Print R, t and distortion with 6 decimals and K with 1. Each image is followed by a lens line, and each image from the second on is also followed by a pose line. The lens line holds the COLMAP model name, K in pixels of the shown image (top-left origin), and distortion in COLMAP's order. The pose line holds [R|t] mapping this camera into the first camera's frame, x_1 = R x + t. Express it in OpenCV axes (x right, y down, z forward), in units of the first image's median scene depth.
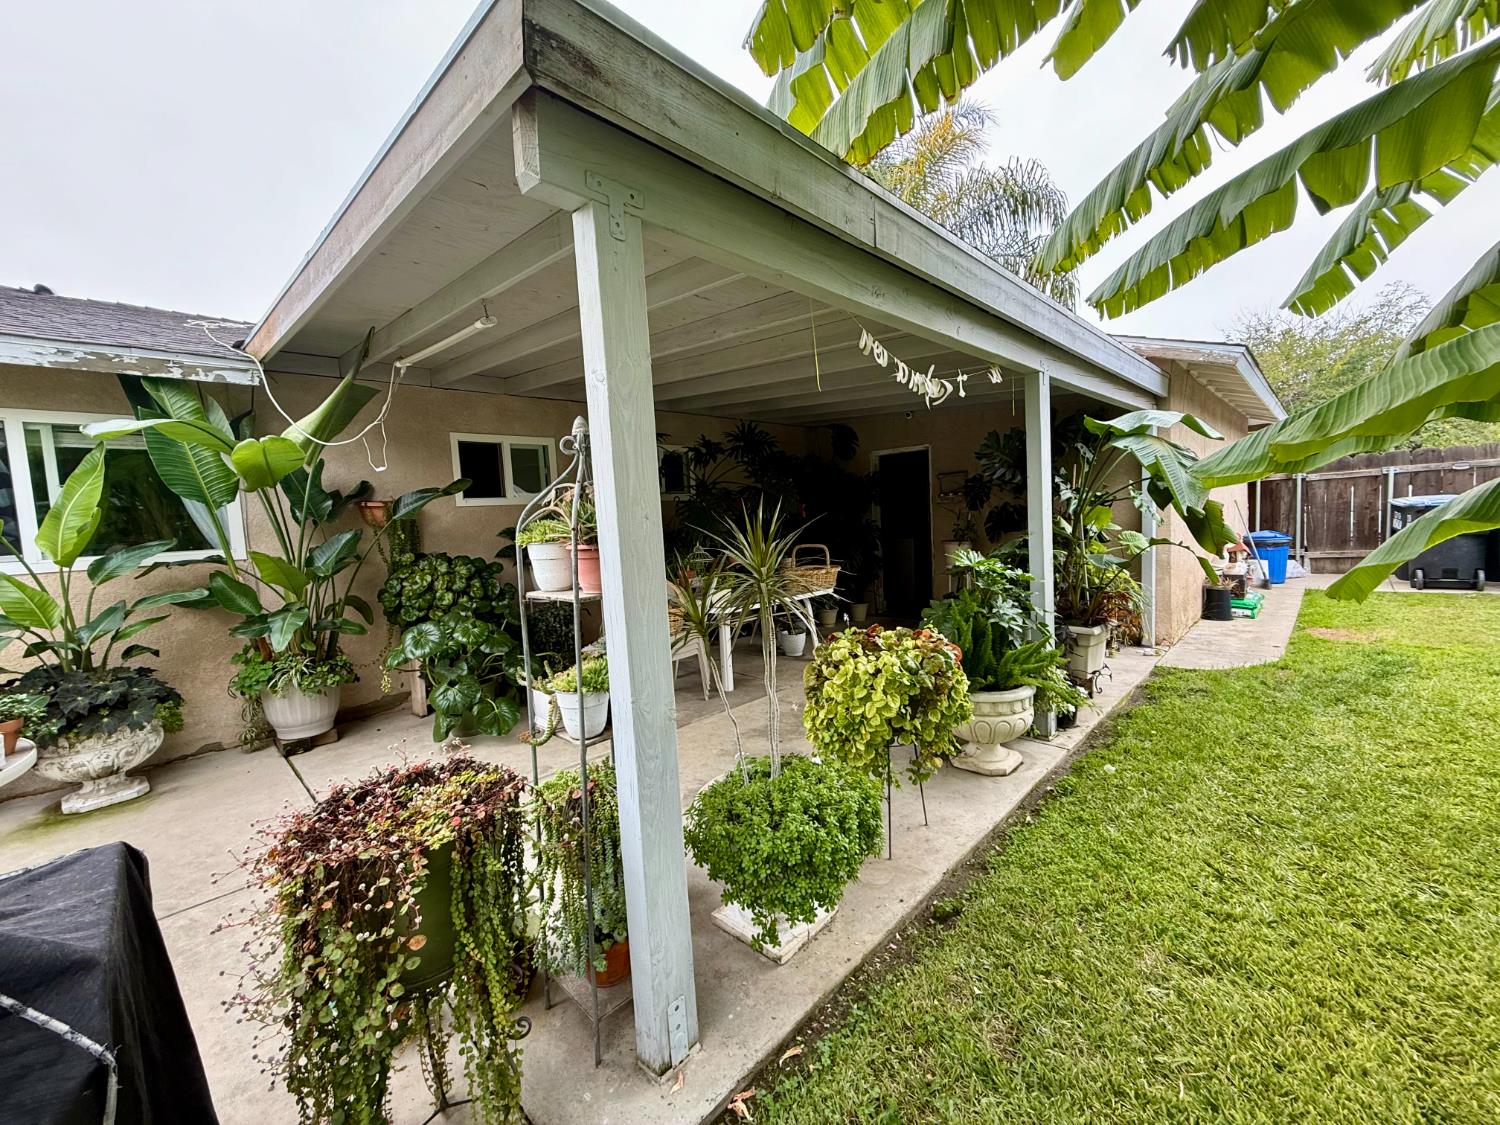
lens RADIAL K [[588.7, 0, 750.0], [0, 588.7, 562.5], [0, 0, 1]] dist [0.000197, 0.000166]
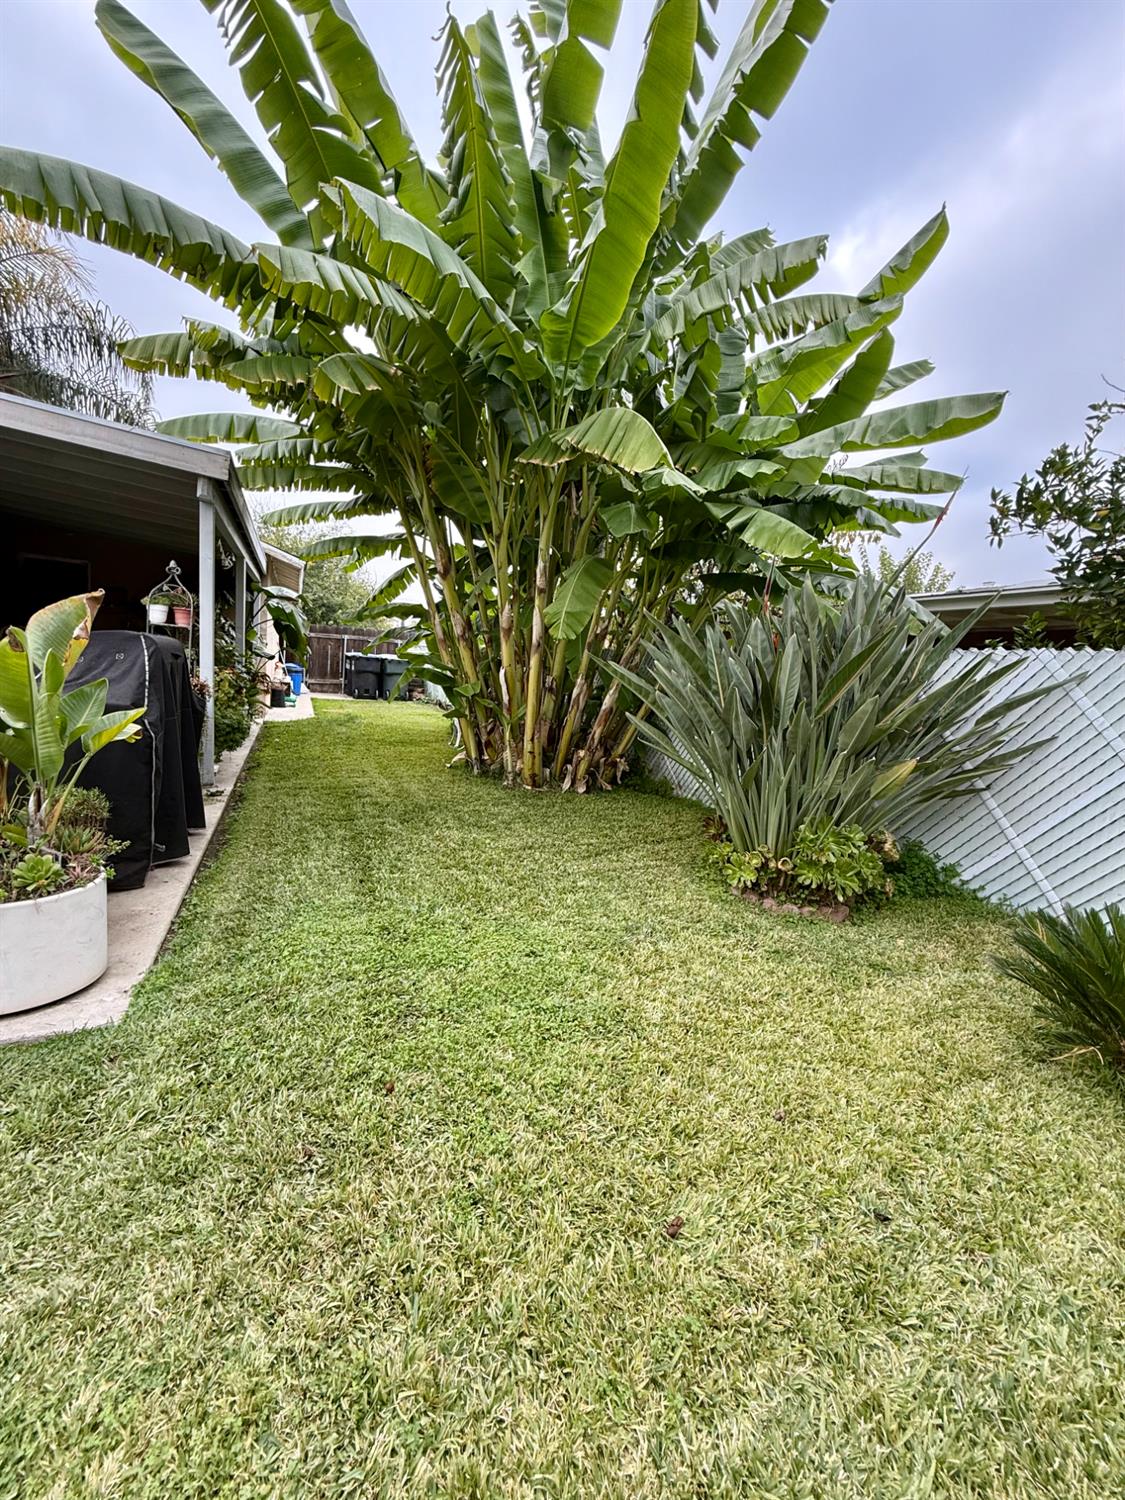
lens RADIAL K [[594.3, 0, 569.3], [0, 594.3, 745.6], [0, 0, 1]] dist [-0.009325, -0.000136]
pose [[0.350741, -0.028347, 0.936043, -0.468086], [-0.033709, 0.998512, 0.042870, 0.090175], [-0.935866, -0.046589, 0.349263, -0.361756]]
